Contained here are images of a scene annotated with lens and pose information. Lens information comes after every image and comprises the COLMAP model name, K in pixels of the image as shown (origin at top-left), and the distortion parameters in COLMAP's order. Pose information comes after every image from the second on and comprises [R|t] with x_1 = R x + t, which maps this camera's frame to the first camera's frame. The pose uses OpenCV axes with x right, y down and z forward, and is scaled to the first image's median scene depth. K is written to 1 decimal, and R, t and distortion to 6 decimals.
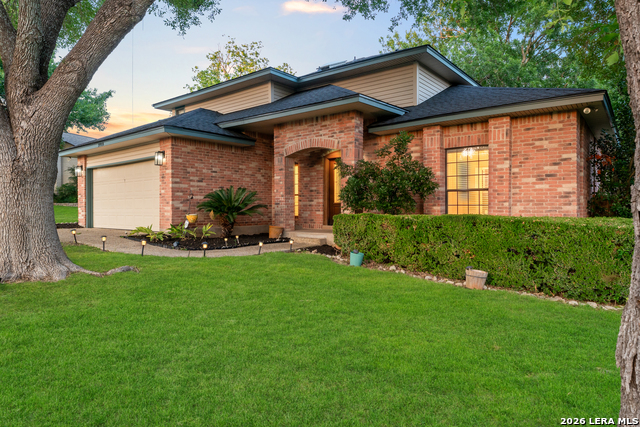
lens RADIAL K [[393.8, 0, 321.8], [0, 393.8, 208.9], [0, 0, 1]] dist [0.006432, -0.007477]
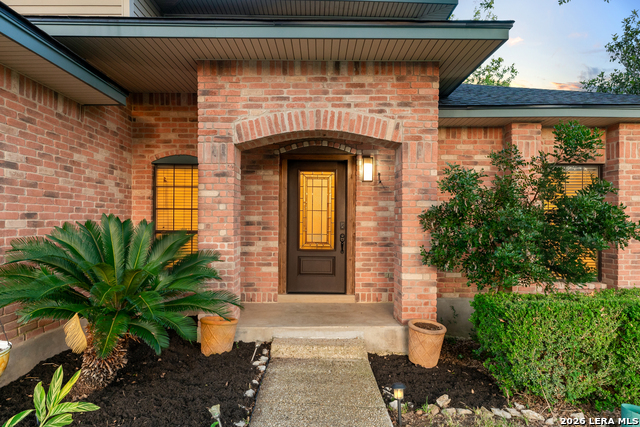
lens RADIAL K [[393.8, 0, 317.1], [0, 393.8, 220.5], [0, 0, 1]] dist [0.006432, -0.007477]
pose [[0.779518, 0.006238, 0.626349, -0.281418], [-0.001631, 0.999967, -0.007929, -0.049267], [-0.626378, 0.005159, 0.779502, 0.622803]]
